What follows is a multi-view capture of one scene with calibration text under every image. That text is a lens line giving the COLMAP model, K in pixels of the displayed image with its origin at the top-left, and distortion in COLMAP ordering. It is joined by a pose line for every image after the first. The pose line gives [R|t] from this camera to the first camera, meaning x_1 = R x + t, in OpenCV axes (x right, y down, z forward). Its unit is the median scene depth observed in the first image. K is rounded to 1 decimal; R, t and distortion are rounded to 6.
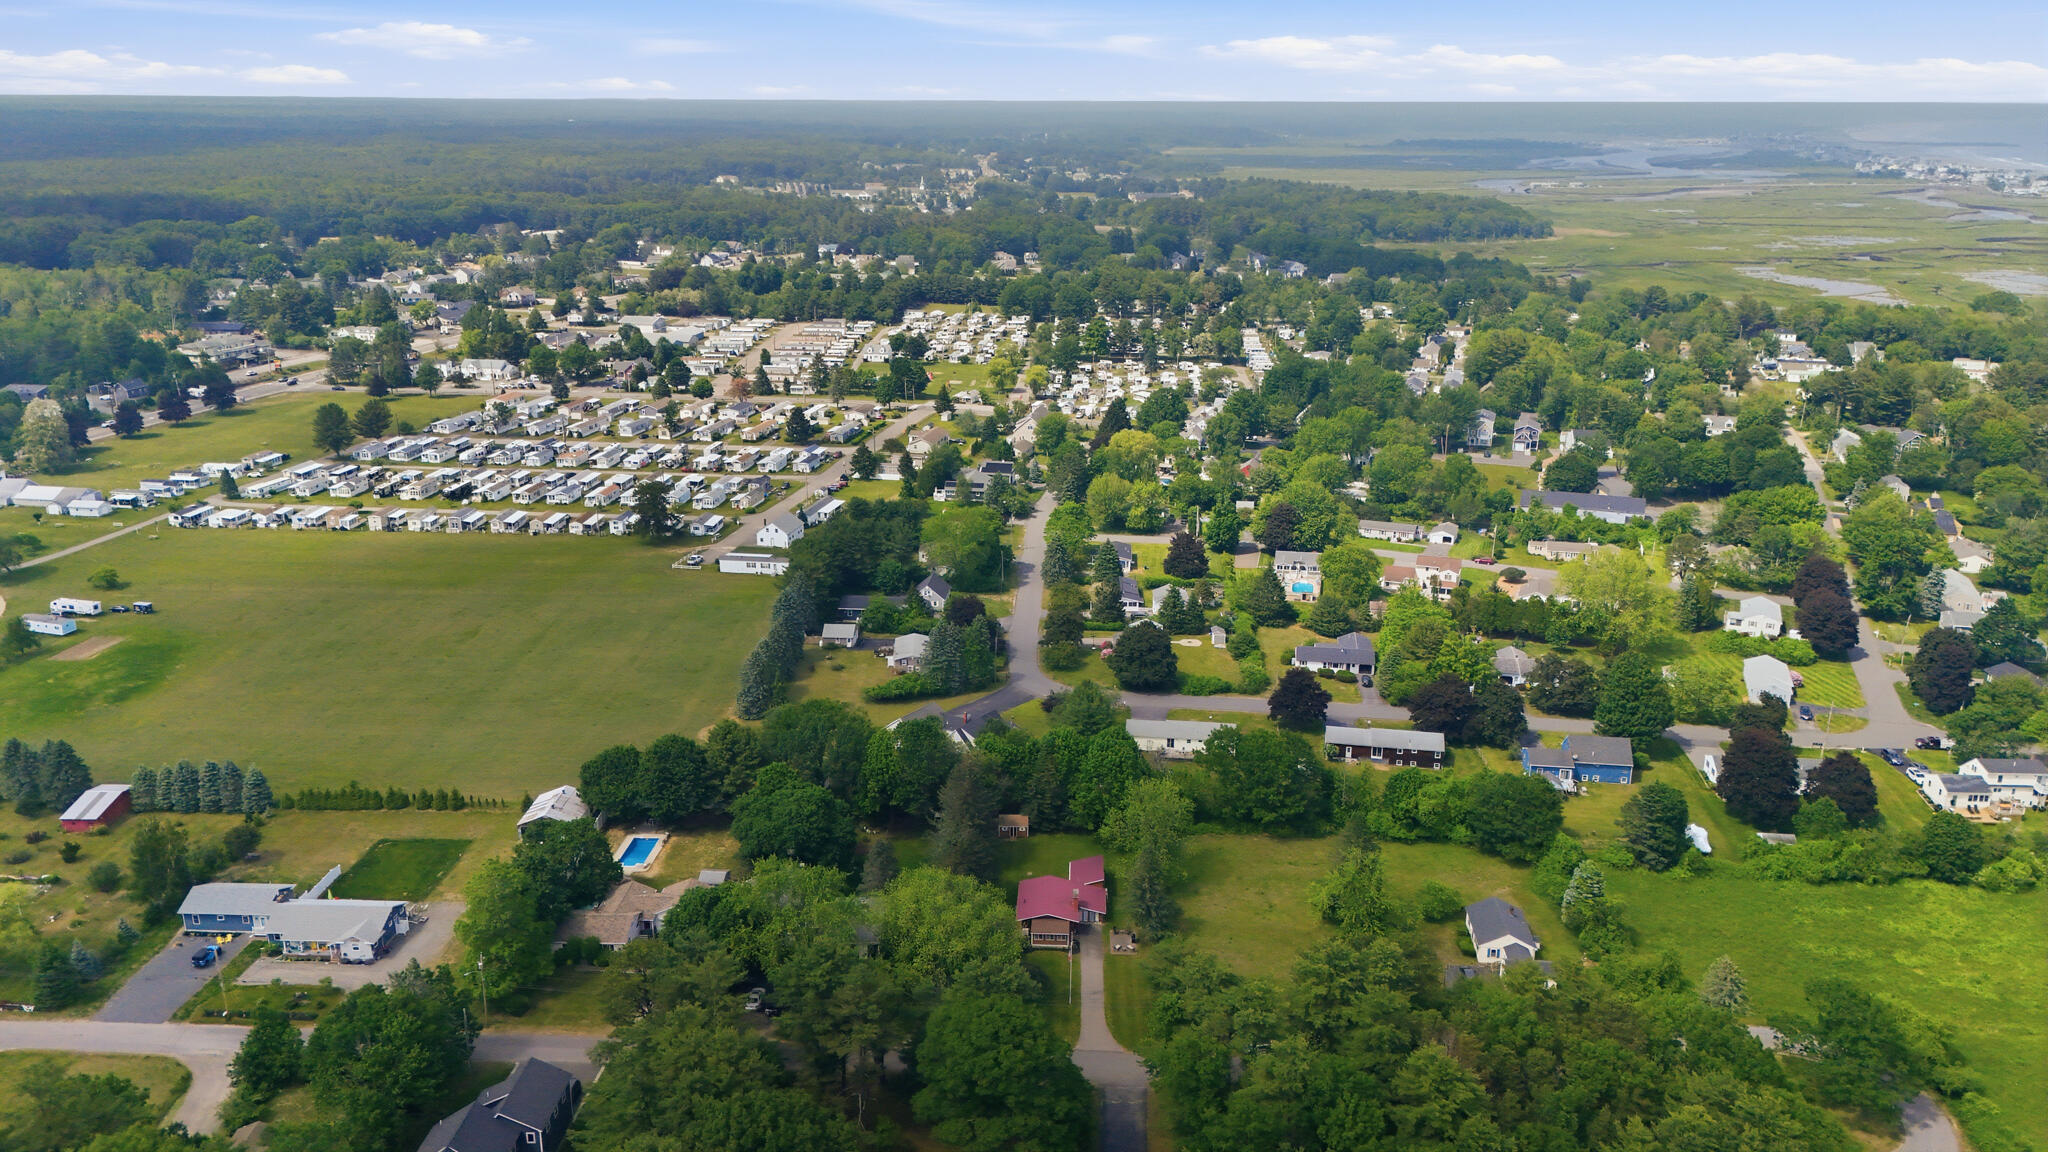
lens RADIAL K [[1479.6, 0, 1027.9], [0, 1479.6, 607.0], [0, 0, 1]] dist [0.088646, -0.093991]
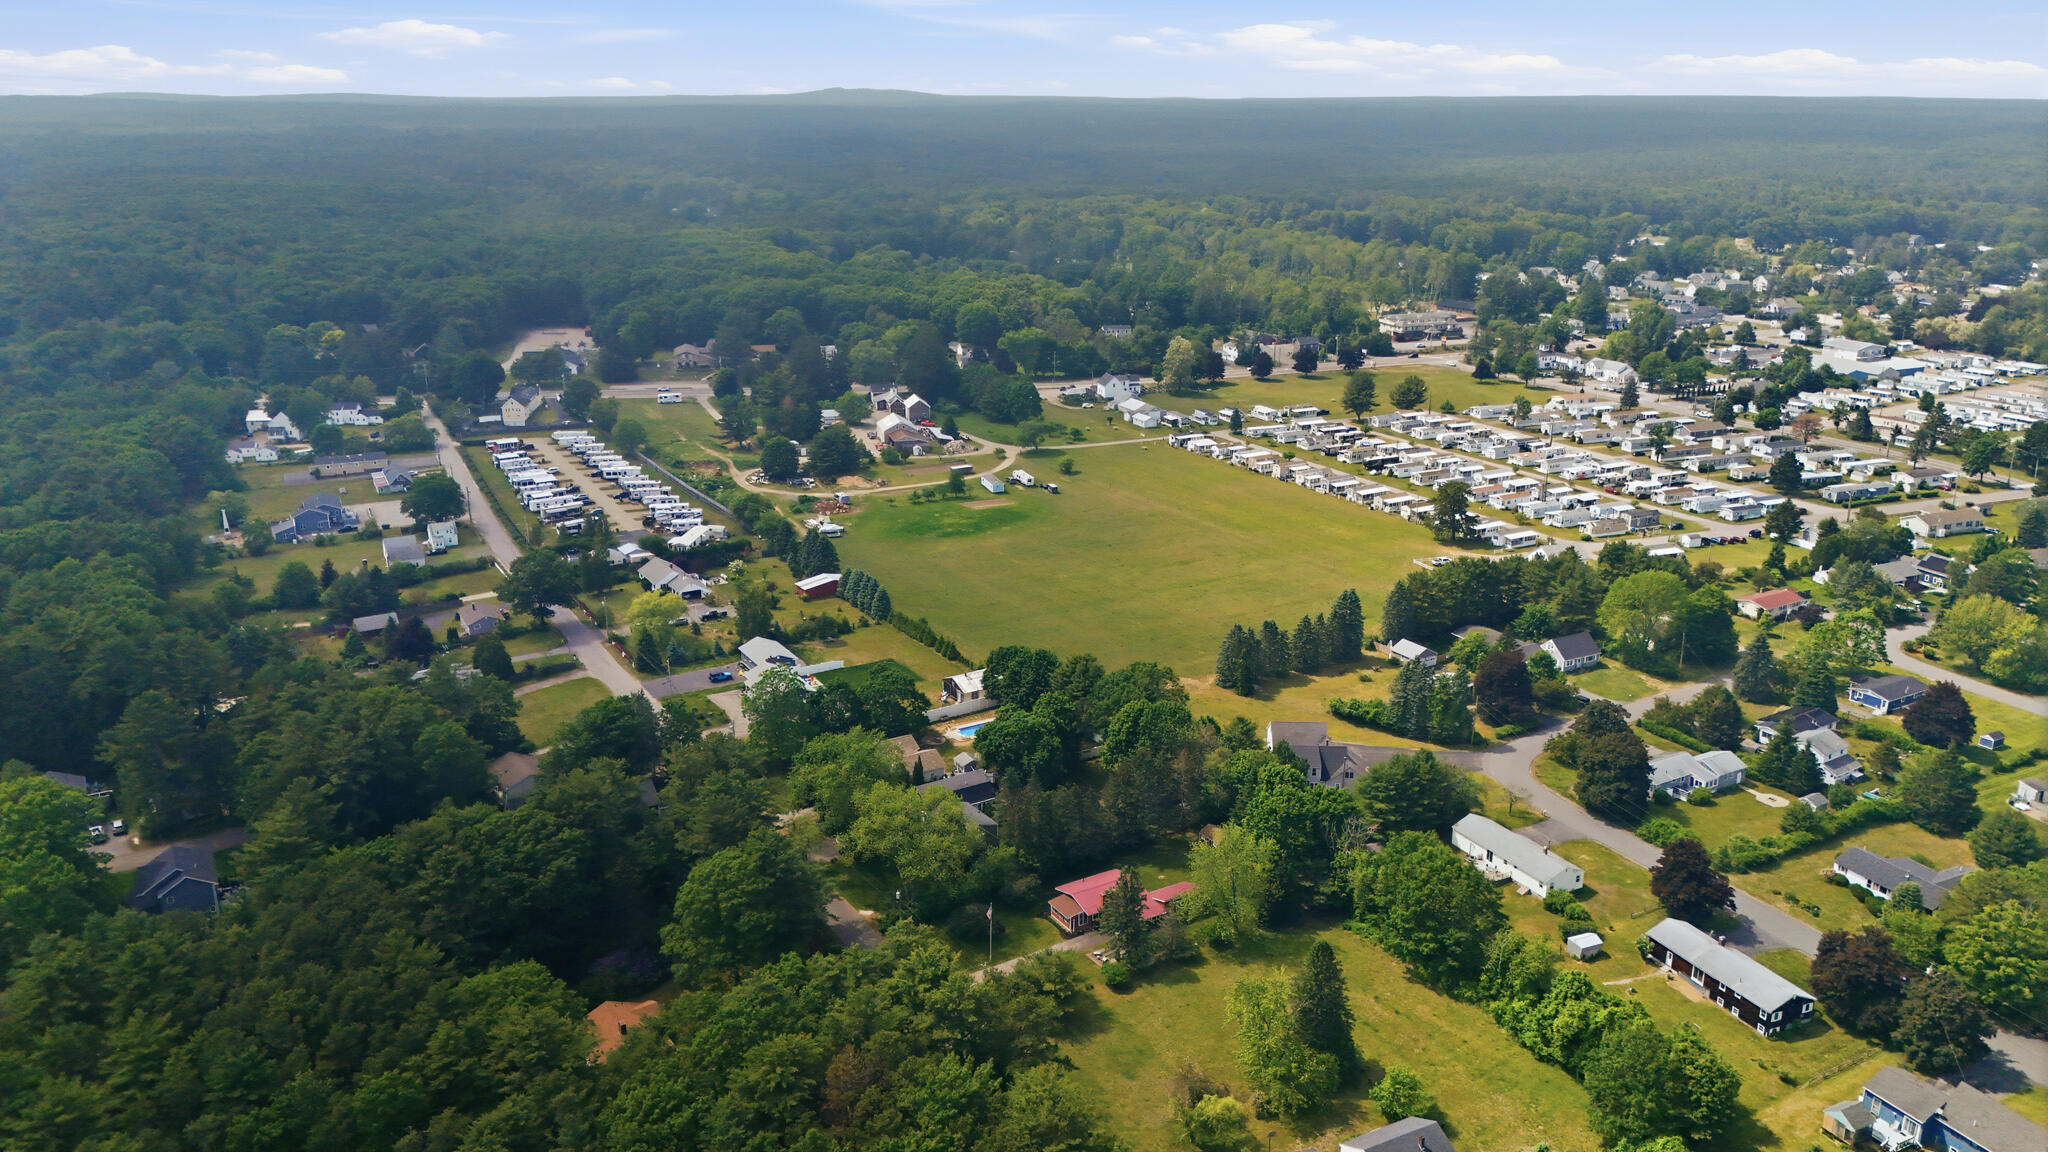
lens RADIAL K [[1480.0, 0, 1031.9], [0, 1480.0, 619.2], [0, 0, 1]] dist [0.093555, -0.100030]
pose [[0.559771, 0.274023, -0.782028, 0.386482], [-0.269684, 0.952606, 0.140756, -0.057588], [0.783535, 0.132110, 0.607141, 0.170682]]
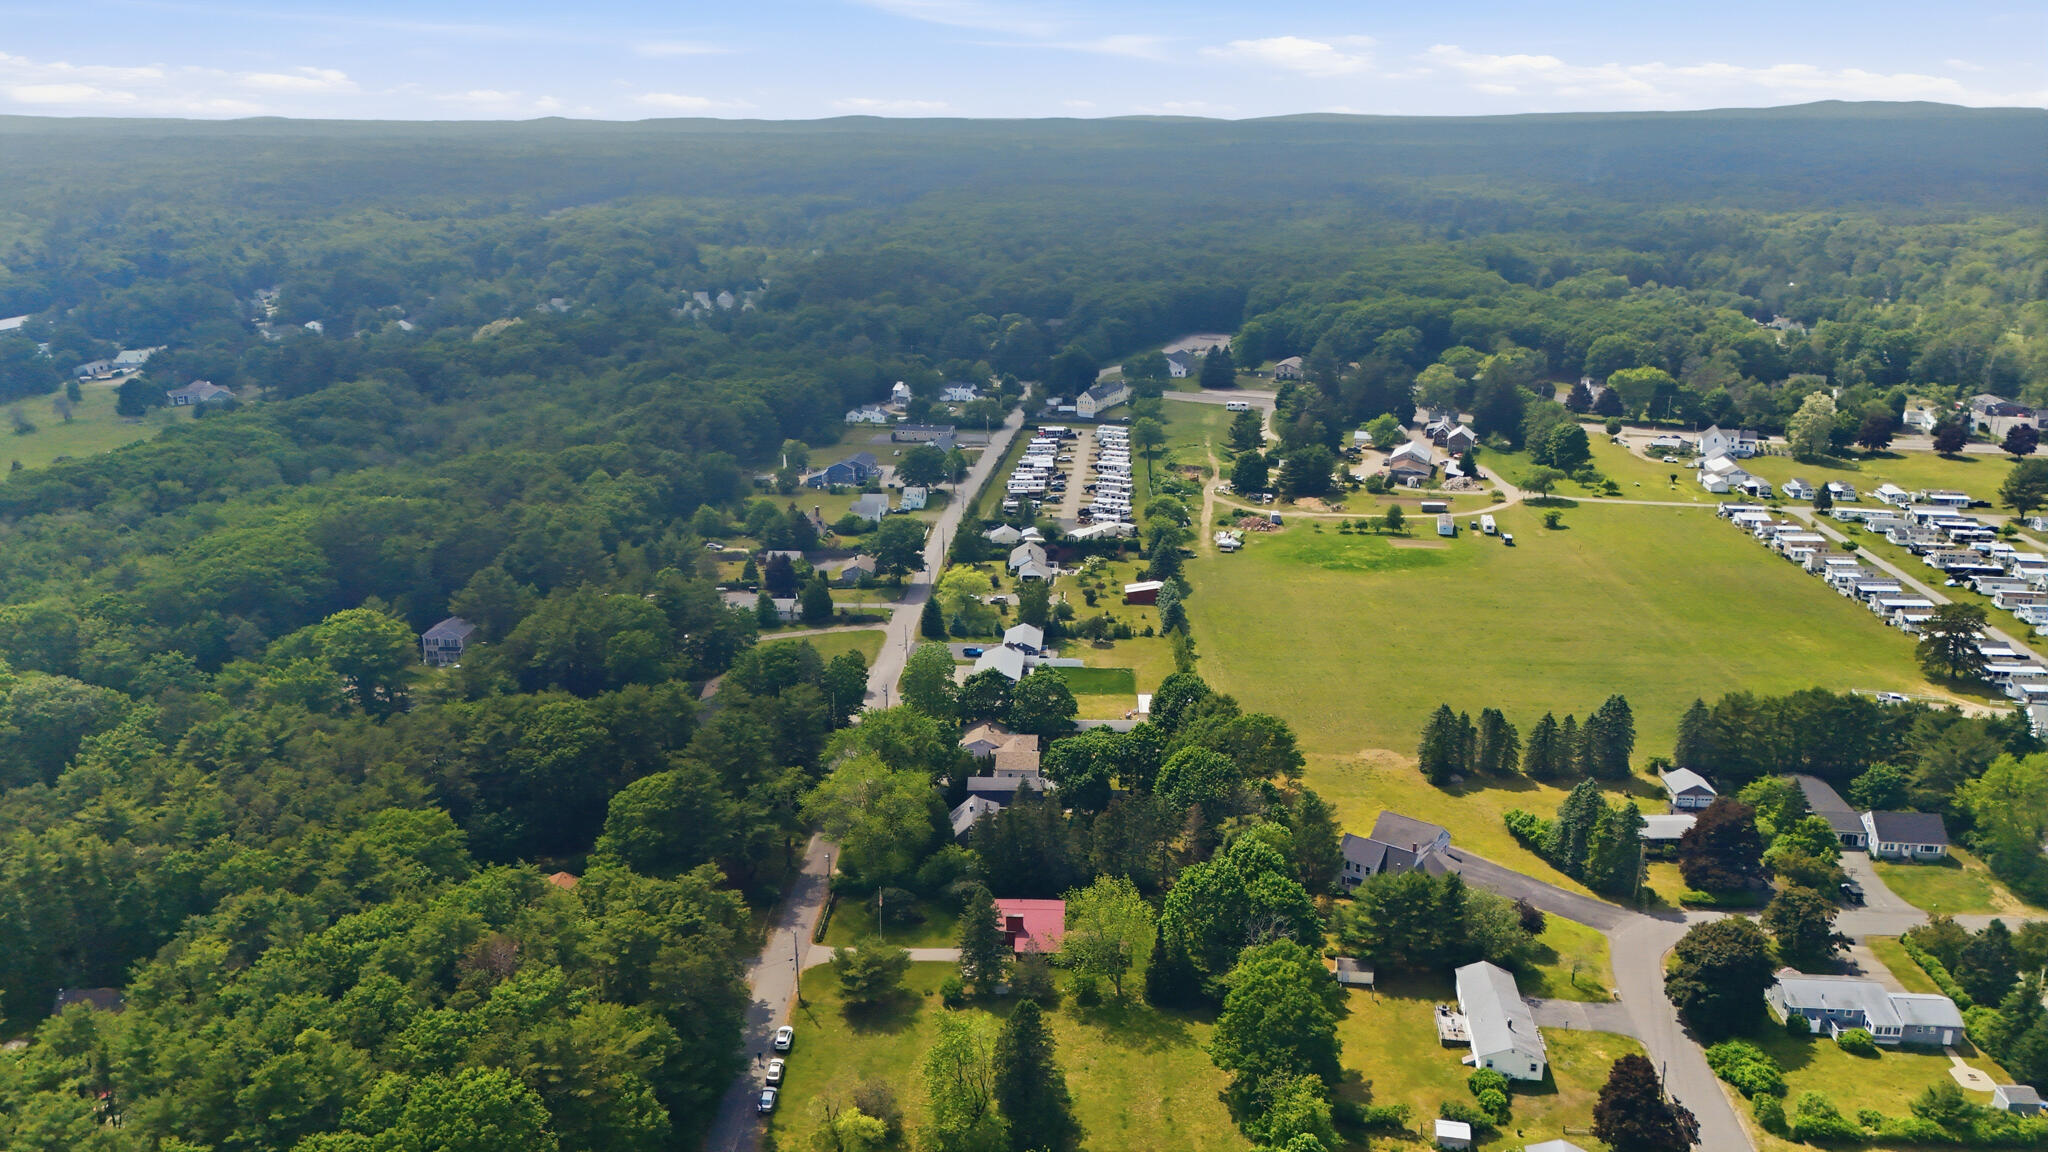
lens RADIAL K [[1471.3, 0, 1034.5], [0, 1471.3, 649.9], [0, 0, 1]] dist [0.090318, -0.091156]
pose [[0.004891, 0.341191, -0.939981, 0.474978], [-0.324812, 0.889566, 0.321201, -0.151685], [0.945766, 0.303746, 0.115174, 0.442285]]
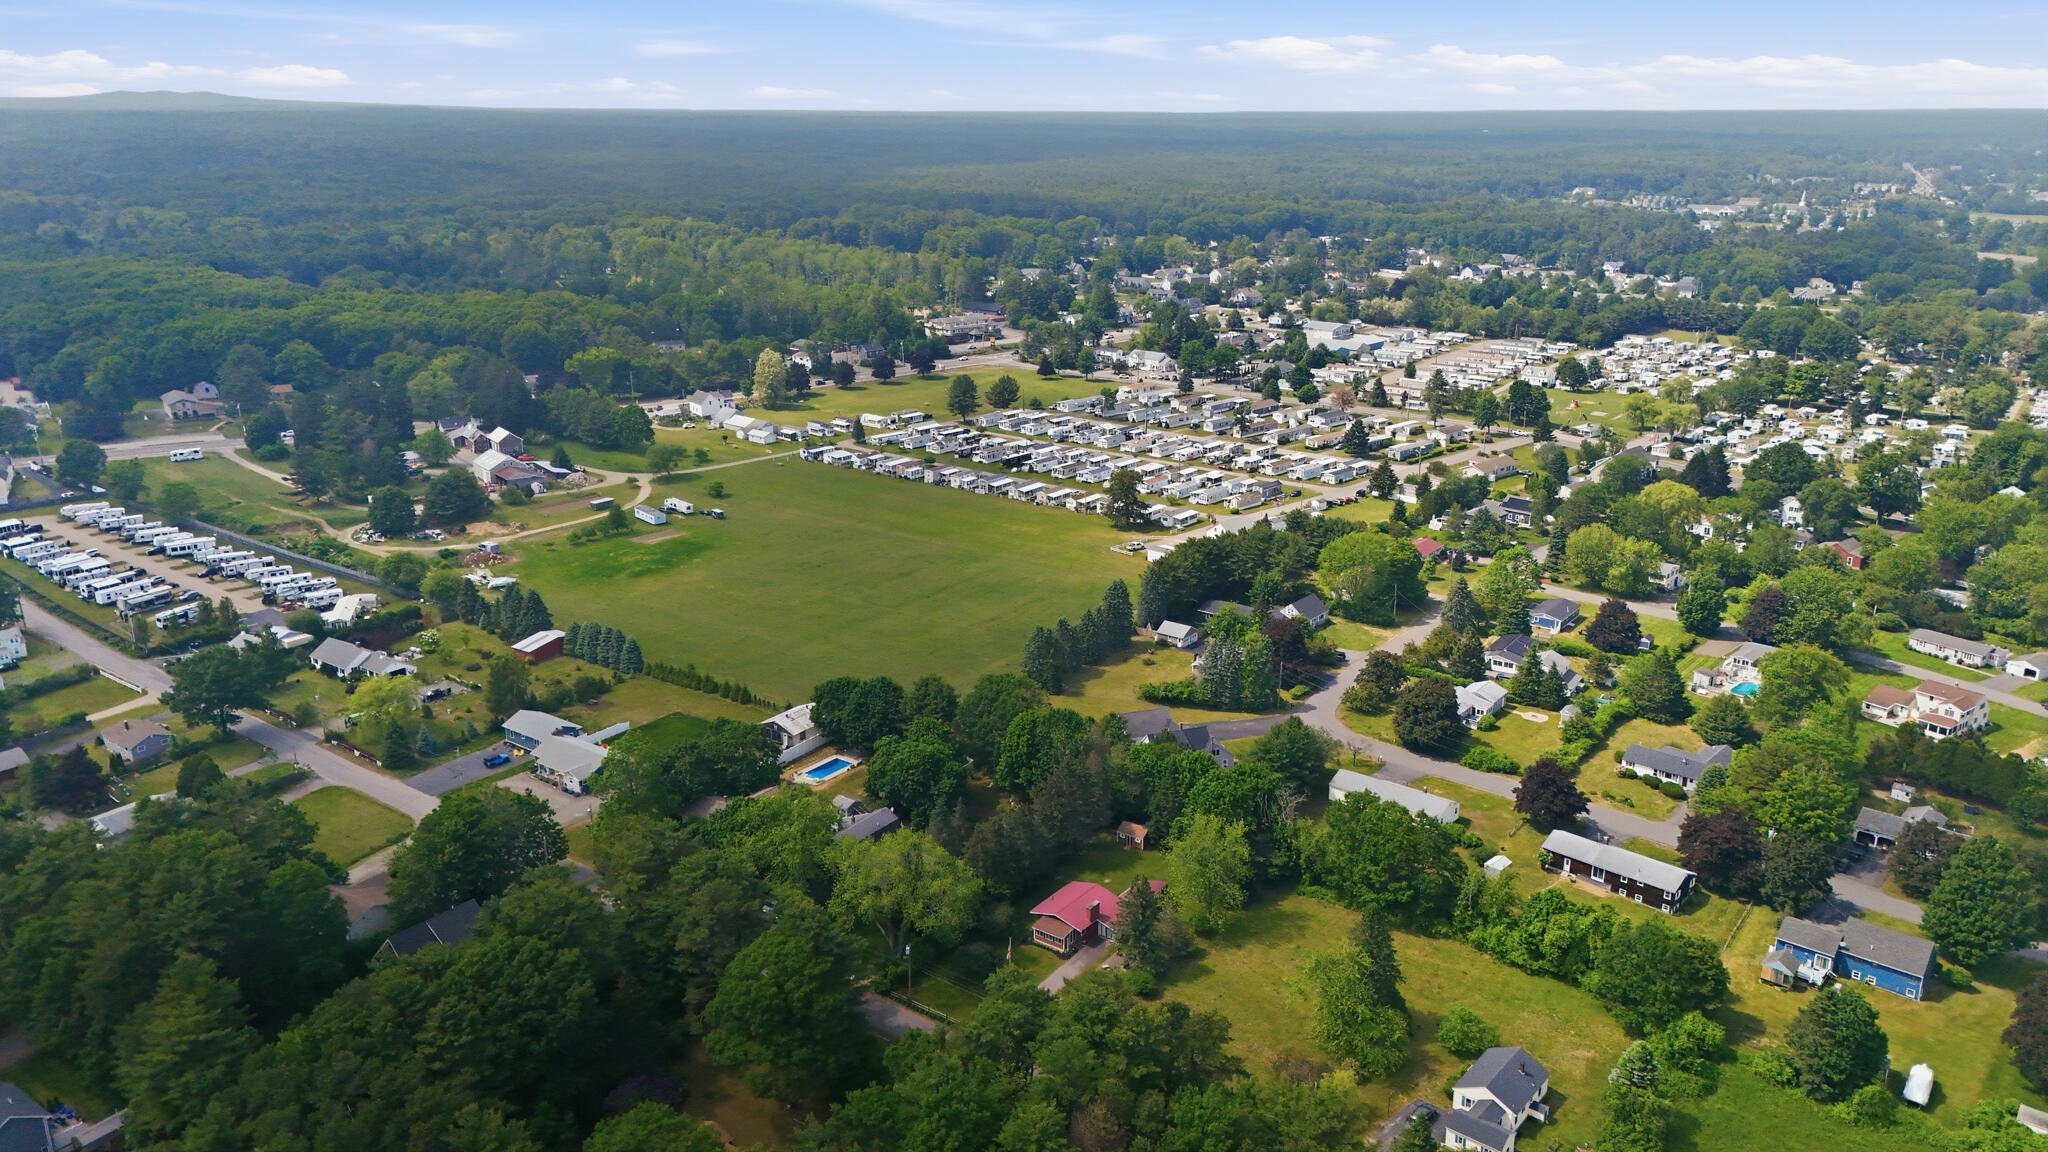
lens RADIAL K [[1480.0, 0, 1031.9], [0, 1480.0, 619.2], [0, 0, 1]] dist [0.093555, -0.100030]
pose [[0.835026, 0.179356, -0.520157, 0.252452], [-0.179192, 0.982486, 0.051108, -0.020112], [0.520213, 0.050532, 0.852540, 0.062719]]
